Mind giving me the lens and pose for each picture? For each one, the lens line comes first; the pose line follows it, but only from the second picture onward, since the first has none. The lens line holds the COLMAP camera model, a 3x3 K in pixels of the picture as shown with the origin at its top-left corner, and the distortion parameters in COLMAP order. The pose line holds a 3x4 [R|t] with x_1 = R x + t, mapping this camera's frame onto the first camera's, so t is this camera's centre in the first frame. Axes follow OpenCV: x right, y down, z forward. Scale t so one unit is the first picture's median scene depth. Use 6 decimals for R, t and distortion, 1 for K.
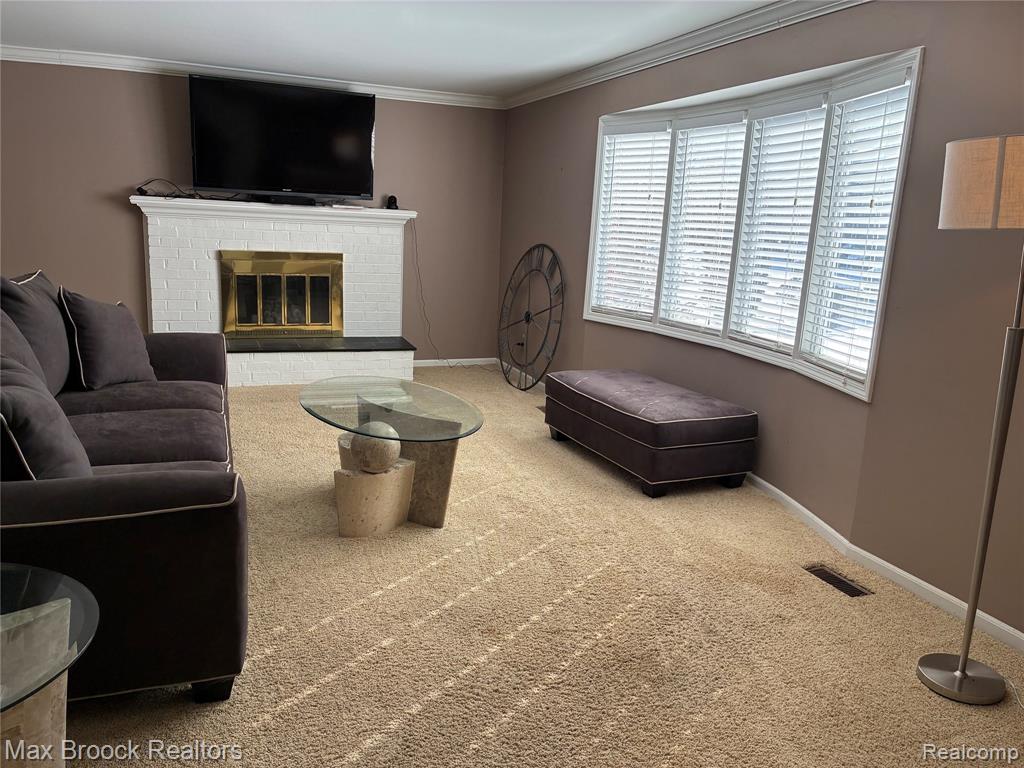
lens RADIAL K [[777.3, 0, 512.4], [0, 777.3, 380.0], [0, 0, 1]] dist [0.044140, -0.061001]
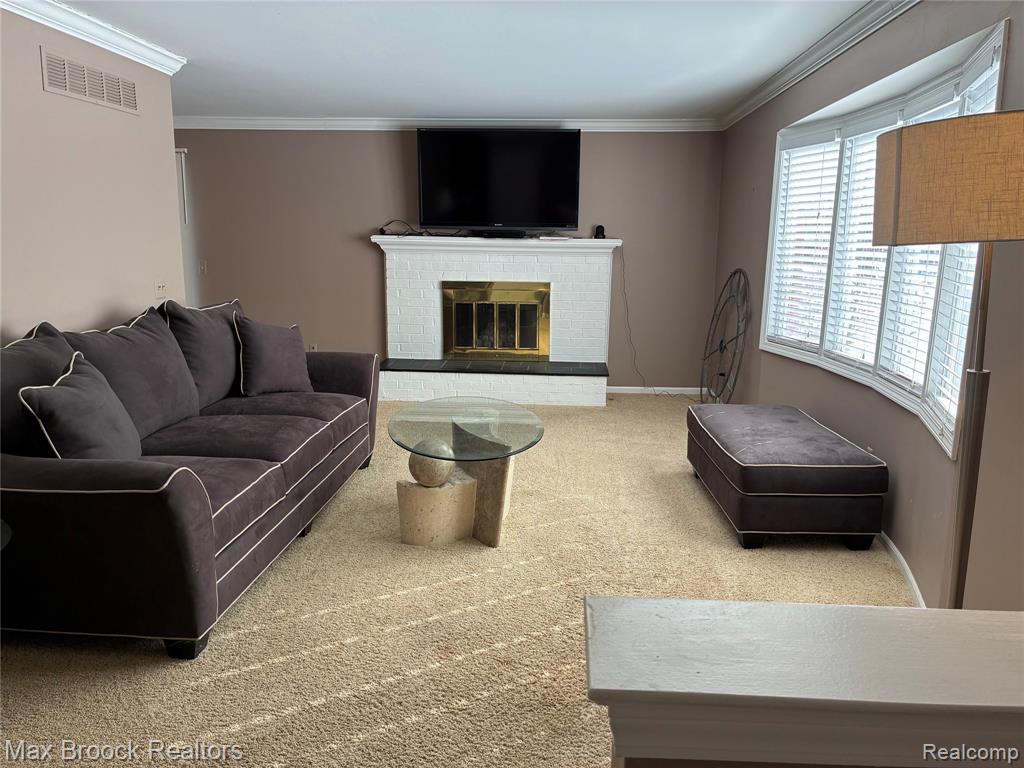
lens RADIAL K [[777.3, 0, 519.6], [0, 777.3, 378.0], [0, 0, 1]] dist [0.044140, -0.061001]
pose [[0.906001, 0.039920, -0.421390, 0.255752], [-0.055426, 0.998159, -0.024608, -0.006832], [0.419632, 0.045651, 0.906546, 0.051911]]
